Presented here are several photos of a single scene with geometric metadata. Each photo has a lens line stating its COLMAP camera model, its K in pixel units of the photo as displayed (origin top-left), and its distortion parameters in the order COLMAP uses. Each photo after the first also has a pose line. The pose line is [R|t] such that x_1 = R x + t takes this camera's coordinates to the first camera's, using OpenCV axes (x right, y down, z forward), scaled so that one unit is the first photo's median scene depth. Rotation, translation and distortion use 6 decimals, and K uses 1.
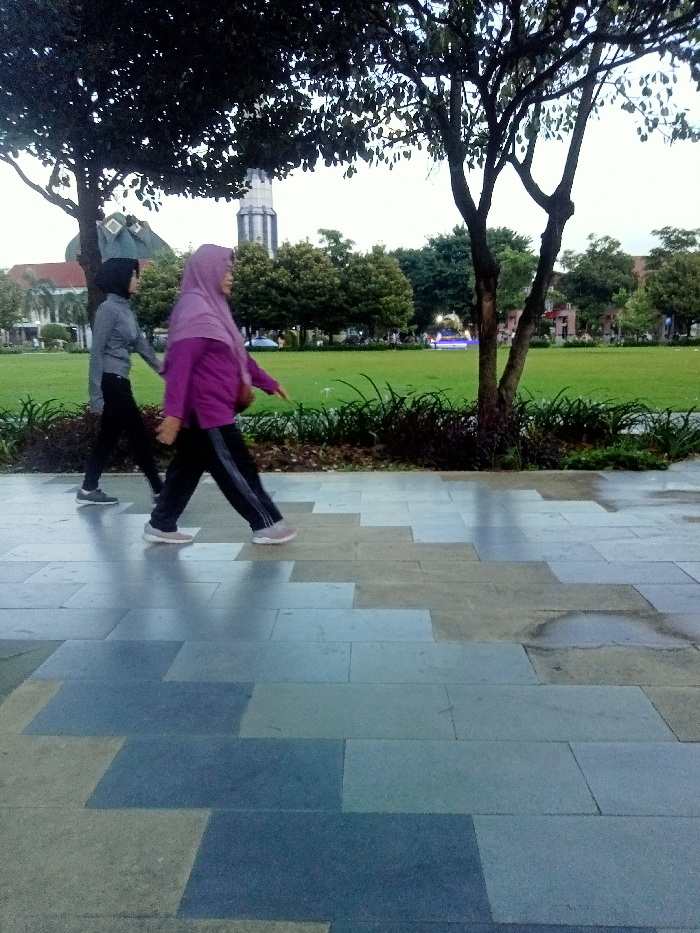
lens RADIAL K [[690.6, 0, 356.7], [0, 690.6, 472.0], [0, 0, 1]] dist [0.027175, -0.011619]
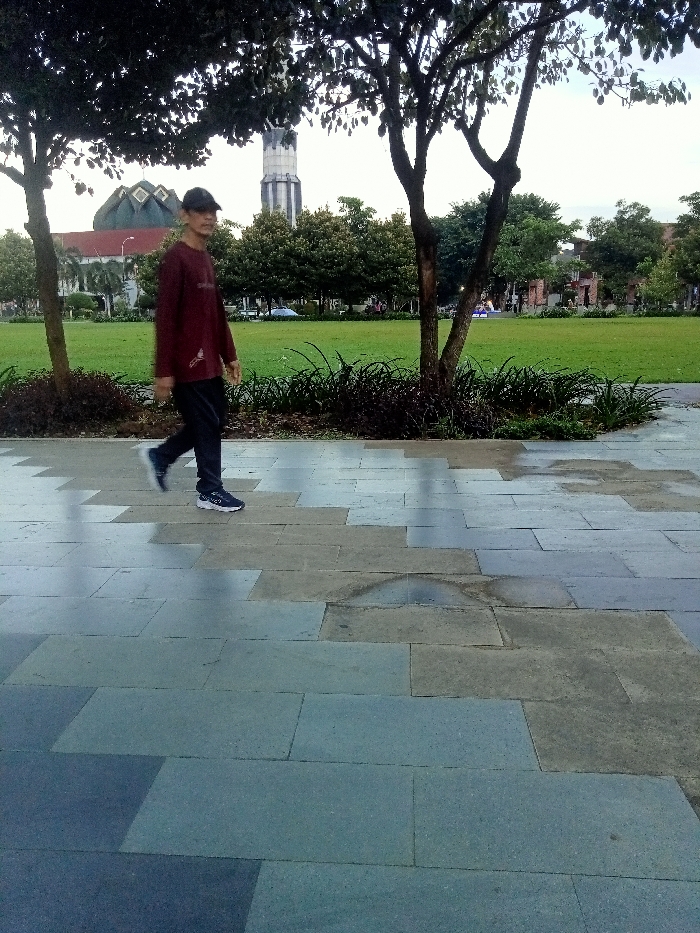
lens RADIAL K [[690.6, 0, 350.6], [0, 690.6, 464.3], [0, 0, 1]] dist [0.027175, -0.011619]
pose [[0.998976, 0.012381, -0.043512, 0.097422], [-0.011018, 0.999445, 0.031430, 0.002901], [0.043877, -0.030918, 0.998558, -0.005334]]
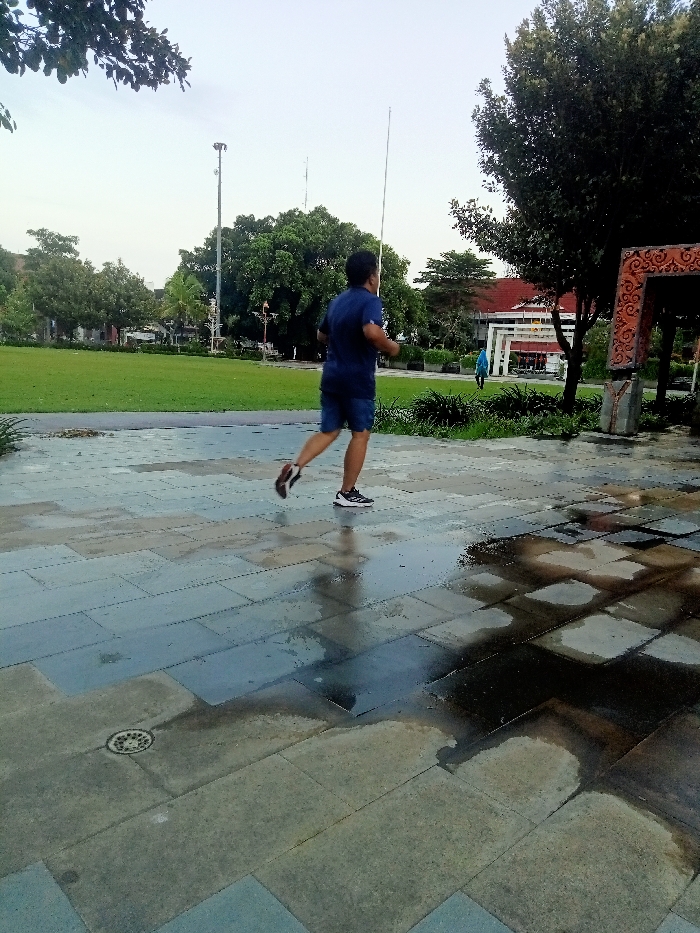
lens RADIAL K [[690.6, 0, 348.9], [0, 690.6, 468.6], [0, 0, 1]] dist [0.027175, -0.011619]
pose [[0.695118, -0.065161, 0.715937, 0.116998], [0.071020, 0.997236, 0.021809, 0.000972], [-0.715379, 0.035686, 0.697824, 0.013928]]
